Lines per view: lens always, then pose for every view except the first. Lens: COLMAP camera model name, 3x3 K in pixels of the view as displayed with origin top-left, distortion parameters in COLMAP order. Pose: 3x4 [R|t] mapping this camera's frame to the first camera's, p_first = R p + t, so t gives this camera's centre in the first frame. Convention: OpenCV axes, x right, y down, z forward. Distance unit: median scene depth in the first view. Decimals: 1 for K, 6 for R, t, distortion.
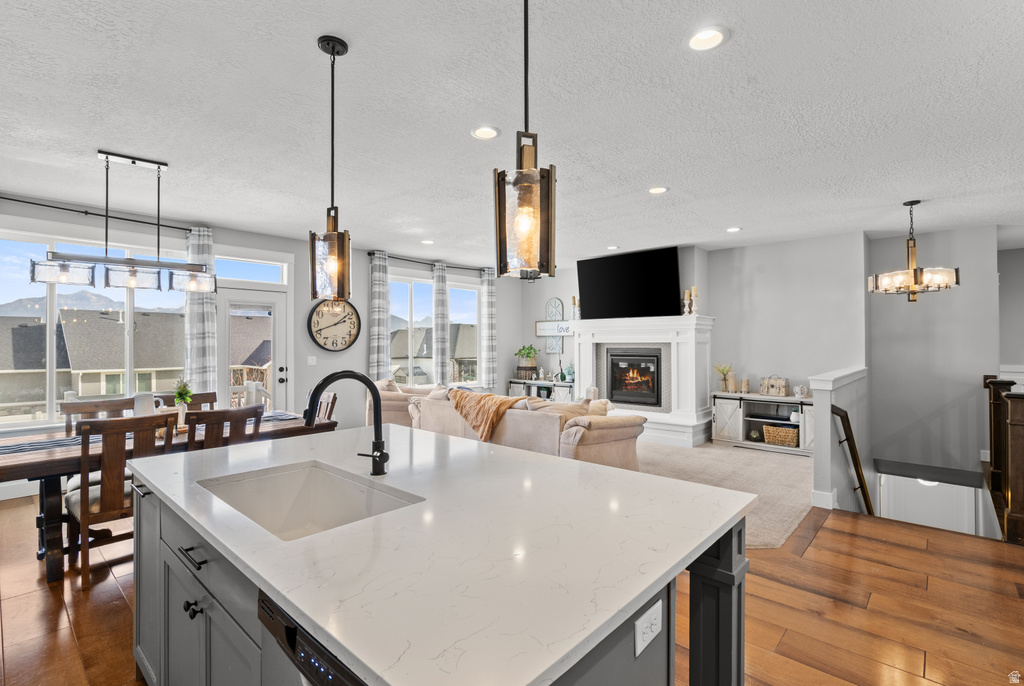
lens RADIAL K [[480.7, 0, 505.2], [0, 480.7, 339.0], [0, 0, 1]] dist [-0.000062, -0.001094]
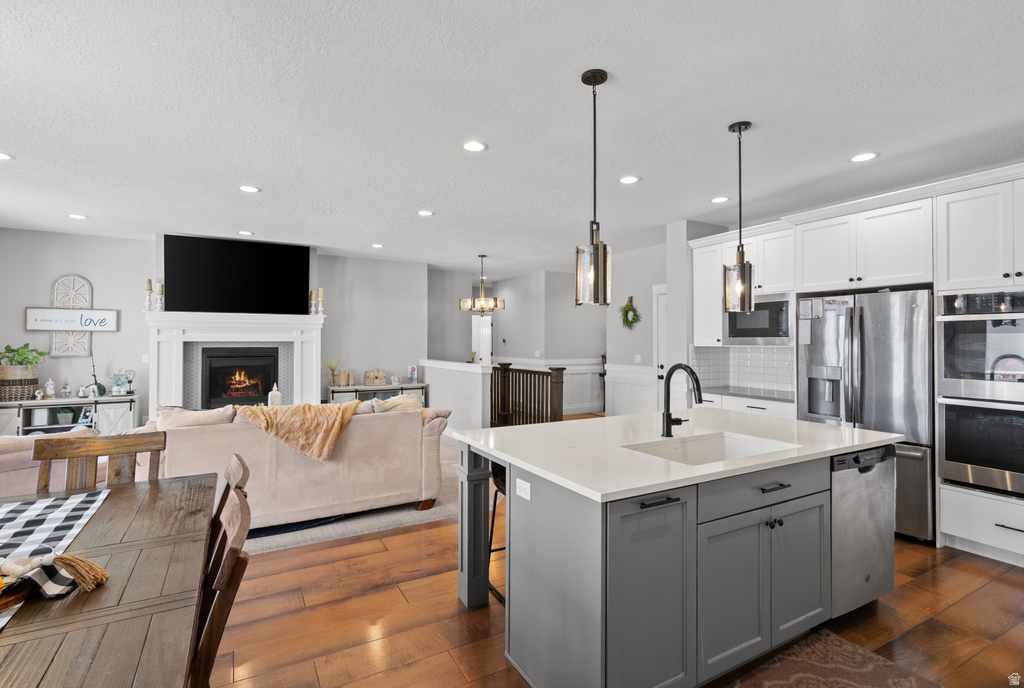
lens RADIAL K [[480.7, 0, 509.4], [0, 480.7, 338.2], [0, 0, 1]] dist [-0.000062, -0.001094]
pose [[0.321328, 0.010373, 0.946911, -0.444526], [-0.010089, 0.999921, -0.007530, 0.003610], [-0.946914, -0.007134, 0.321407, 0.264690]]
